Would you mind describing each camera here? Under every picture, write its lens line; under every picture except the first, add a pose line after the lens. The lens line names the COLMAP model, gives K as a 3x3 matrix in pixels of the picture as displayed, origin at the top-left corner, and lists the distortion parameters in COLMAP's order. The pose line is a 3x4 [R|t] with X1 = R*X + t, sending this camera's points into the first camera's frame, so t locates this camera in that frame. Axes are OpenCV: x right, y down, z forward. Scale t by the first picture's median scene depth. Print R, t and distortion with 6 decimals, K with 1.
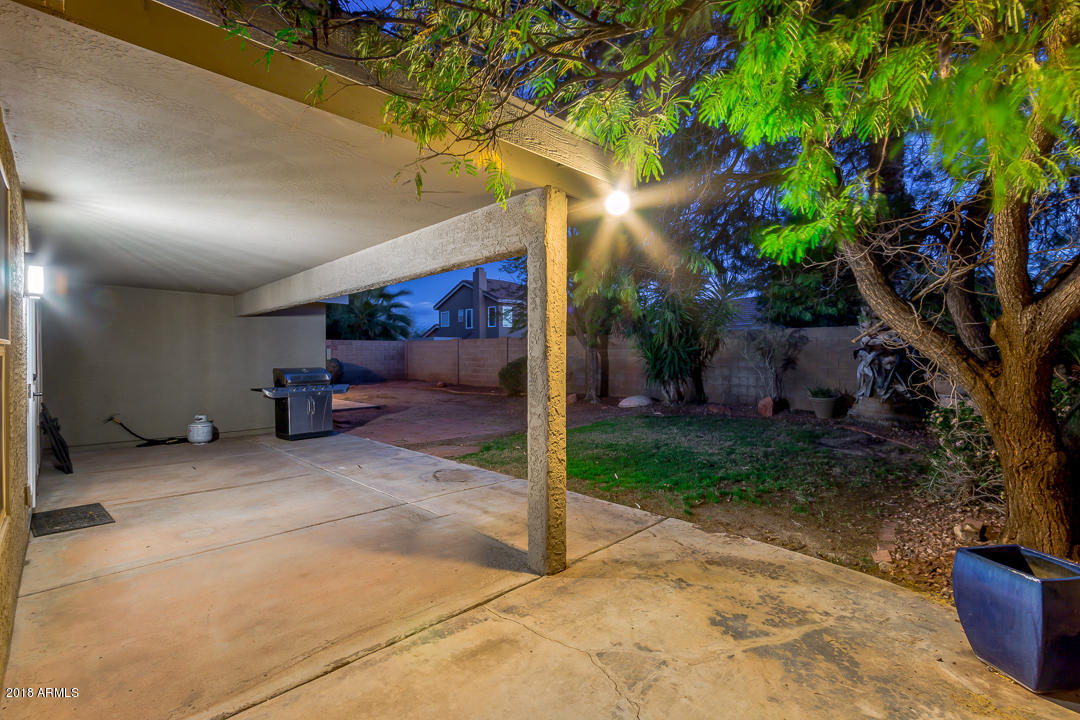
lens RADIAL K [[496.0, 0, 546.1], [0, 496.0, 357.7], [0, 0, 1]] dist [-0.001076, -0.000534]
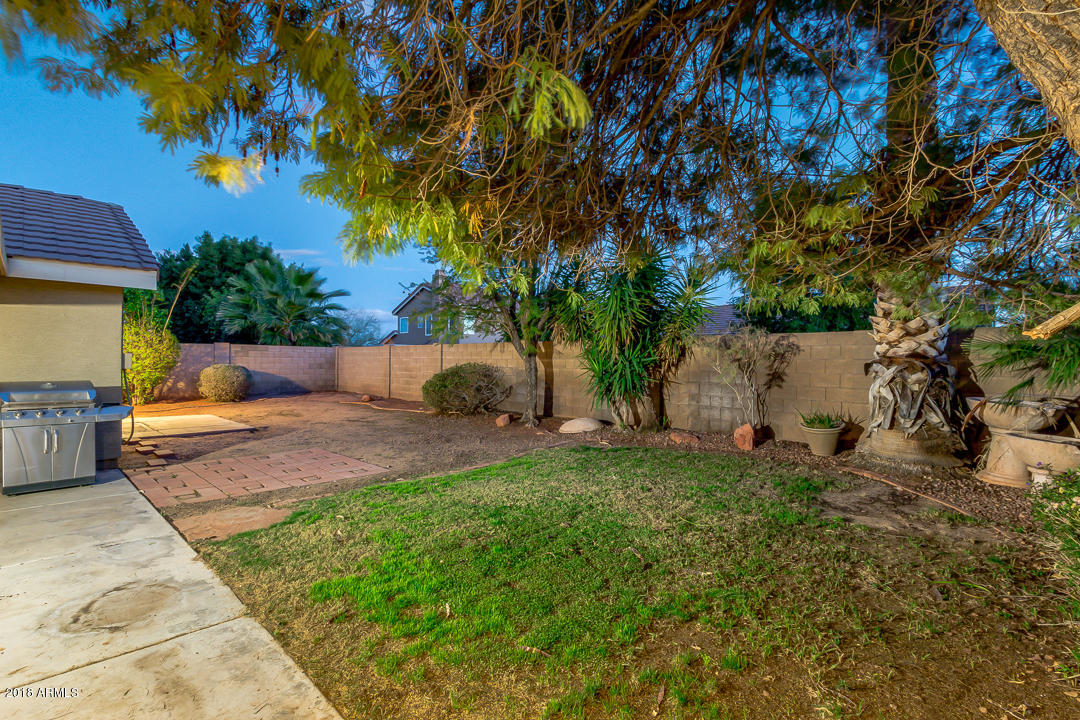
lens RADIAL K [[490.5, 0, 544.5], [0, 490.5, 362.0], [0, 0, 1]] dist [0.001244, 0.000398]
pose [[0.999491, 0.010654, 0.030056, 0.116825], [-0.010316, 0.999882, -0.011389, -0.003522], [-0.030174, 0.011073, 0.999483, 0.263265]]
